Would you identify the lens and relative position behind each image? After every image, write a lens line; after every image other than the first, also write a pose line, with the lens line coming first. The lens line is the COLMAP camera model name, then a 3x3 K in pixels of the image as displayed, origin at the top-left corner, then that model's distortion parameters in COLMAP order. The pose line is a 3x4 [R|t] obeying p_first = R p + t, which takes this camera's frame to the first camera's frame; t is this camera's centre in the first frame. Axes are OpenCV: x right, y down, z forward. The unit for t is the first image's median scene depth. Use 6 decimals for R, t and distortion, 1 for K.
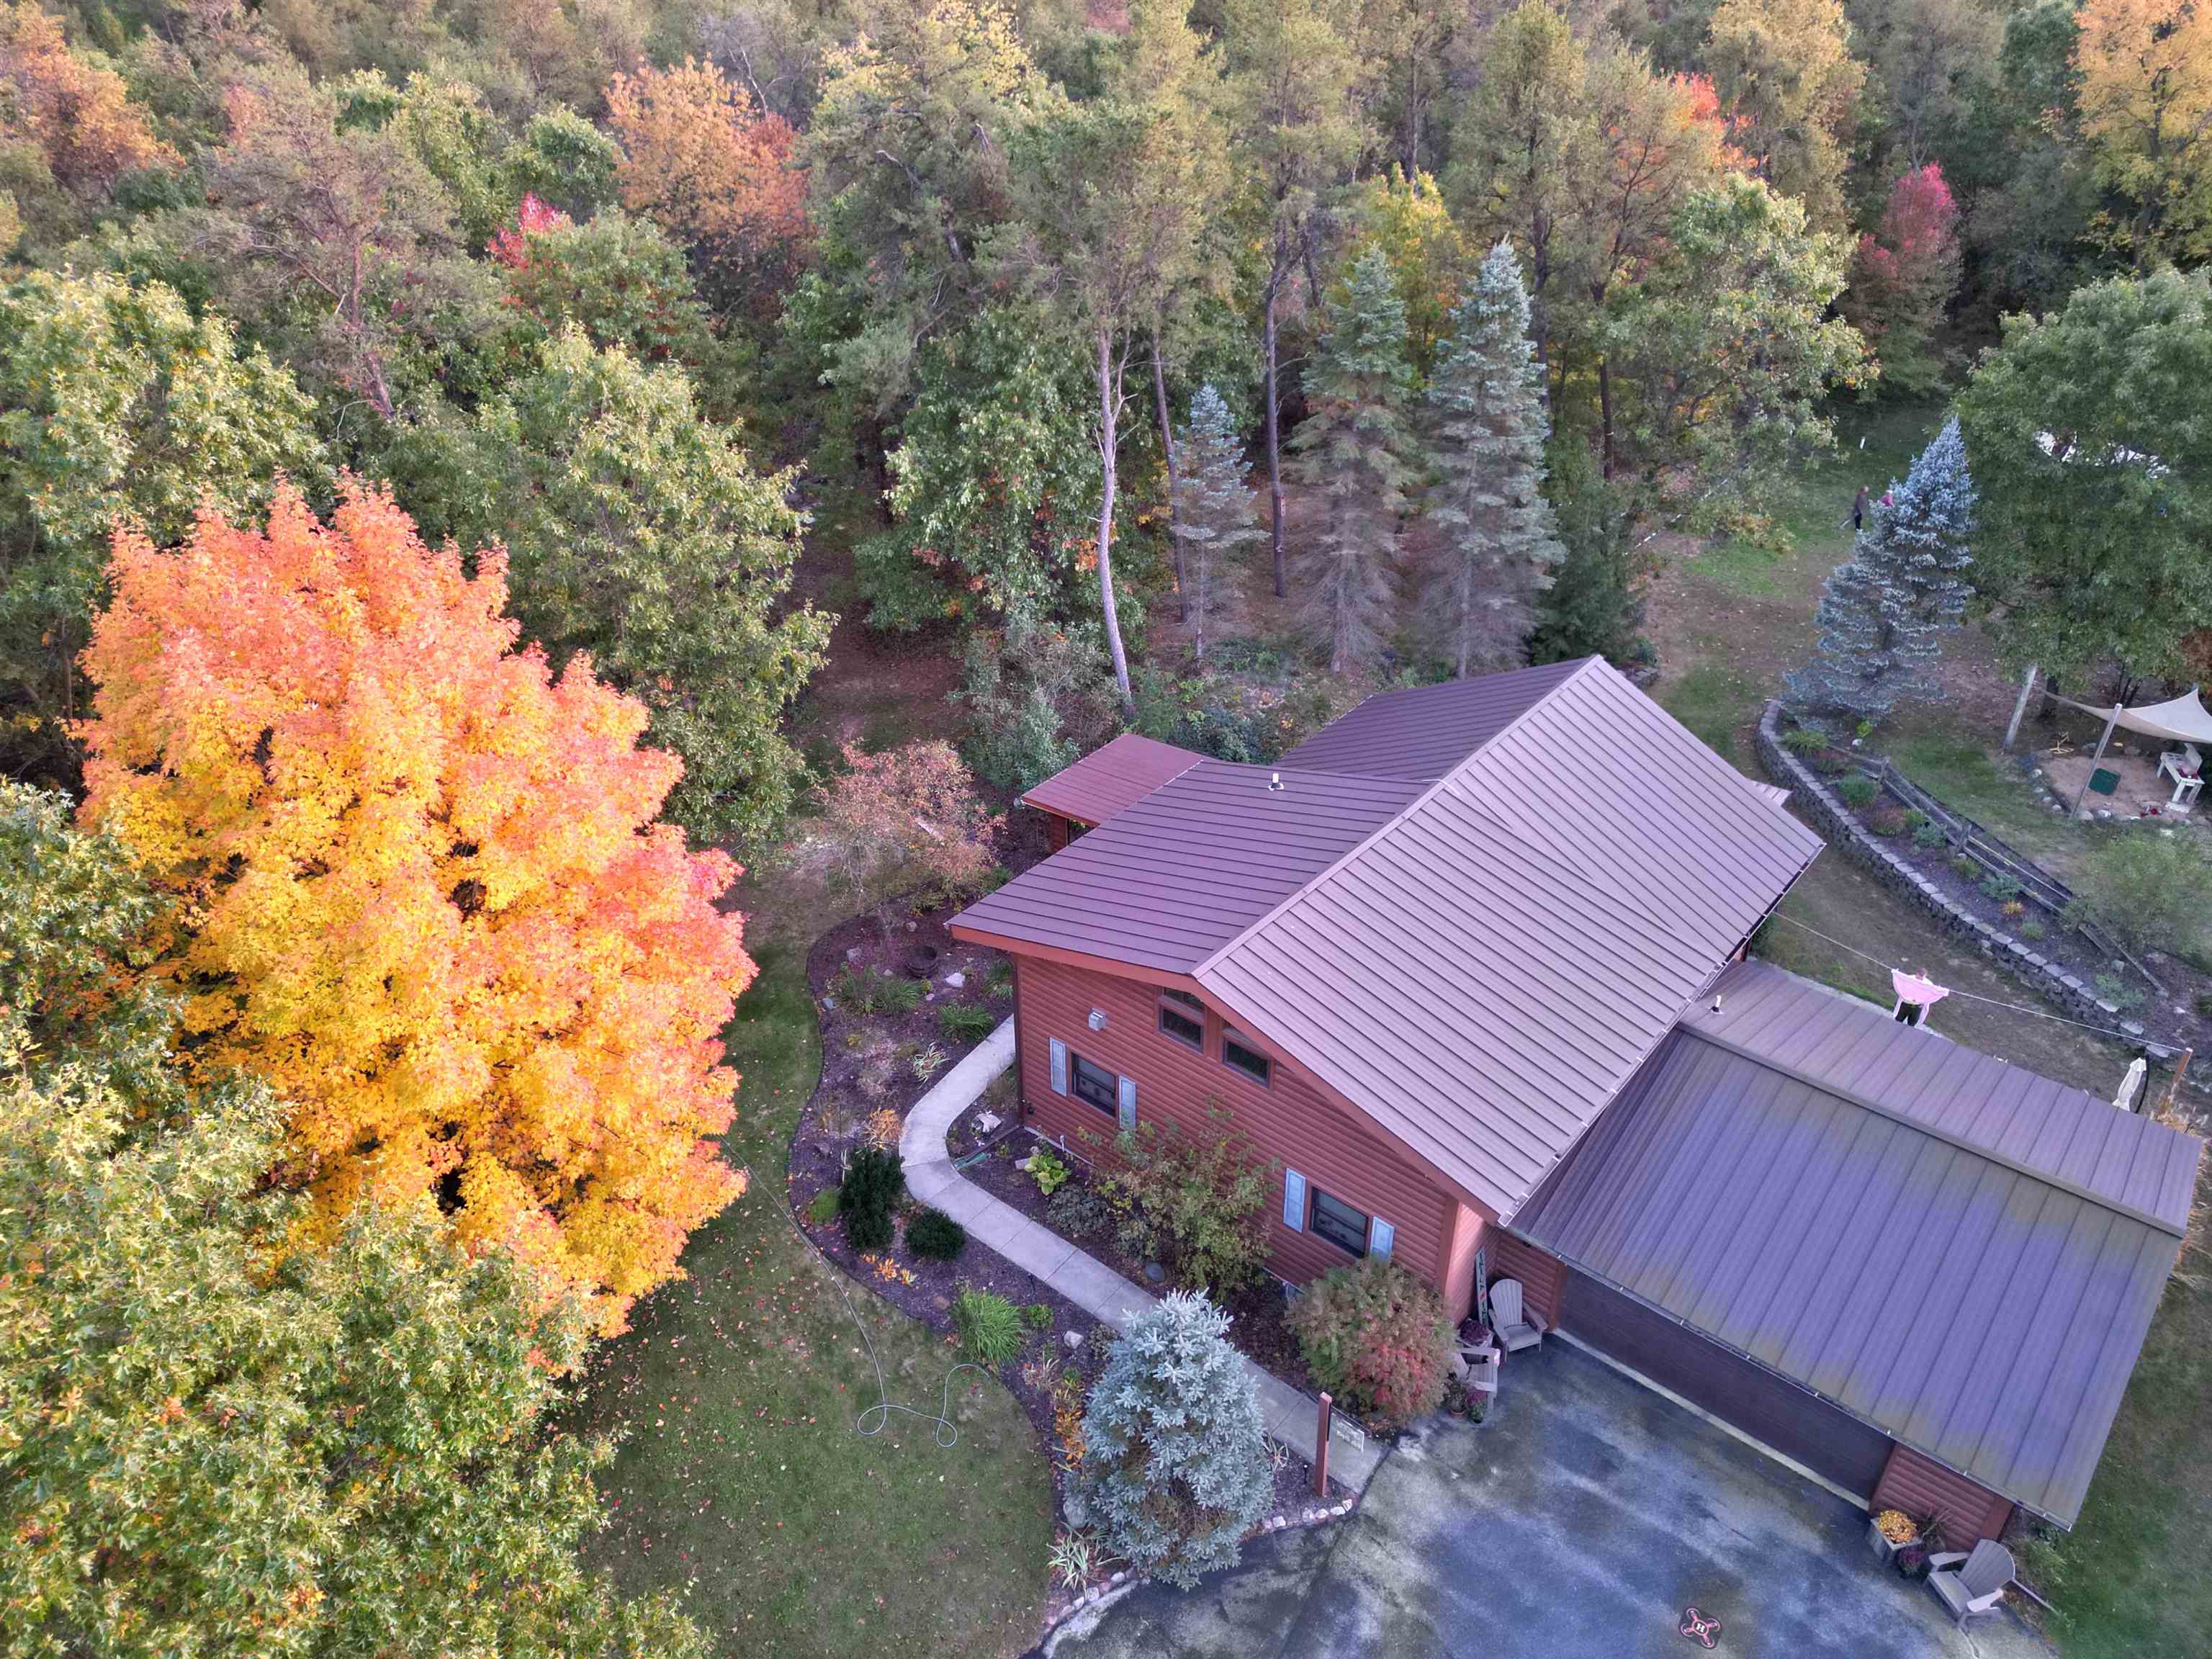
lens RADIAL K [[1576.3, 0, 1106.0], [0, 1576.3, 829.5], [0, 0, 1]] dist [0.047787, -0.001770]
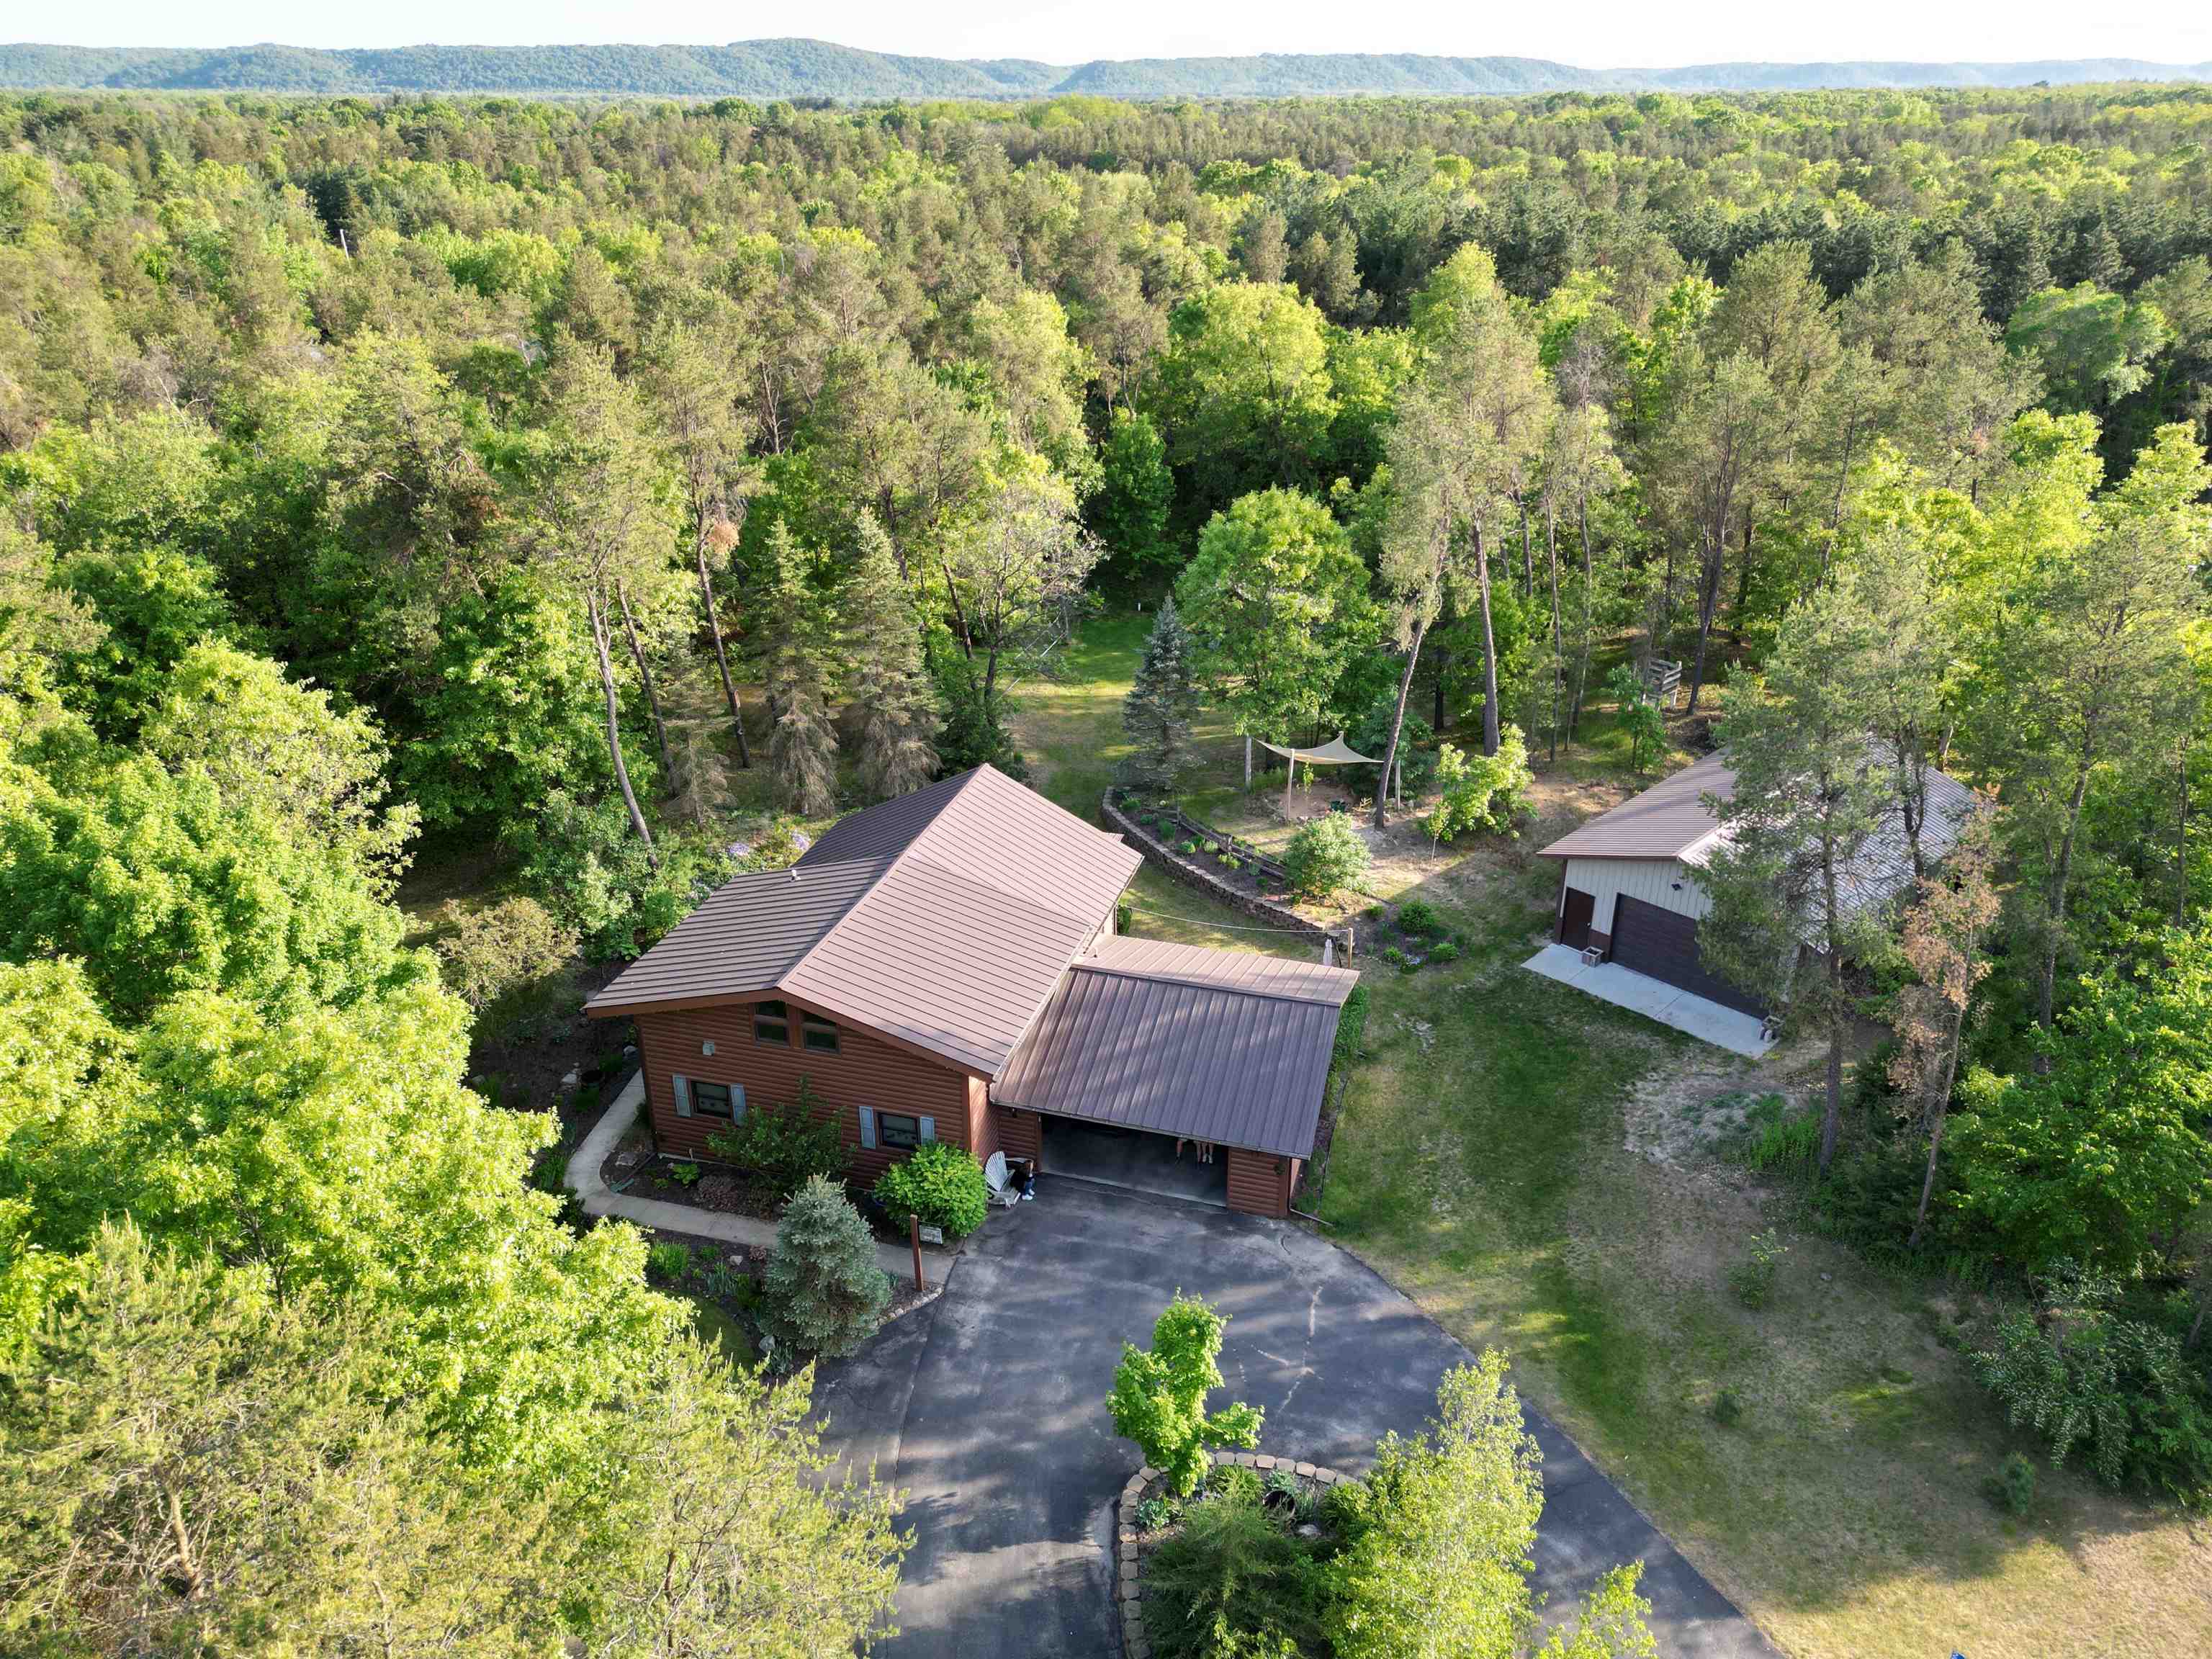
lens RADIAL K [[1576.3, 0, 1106.0], [0, 1576.3, 829.5], [0, 0, 1]] dist [0.047787, -0.001770]
pose [[0.918840, -0.162811, 0.359480, -0.151712], [0.205045, 0.975279, -0.082390, 0.112463], [-0.337179, 0.149413, 0.929508, -0.478611]]
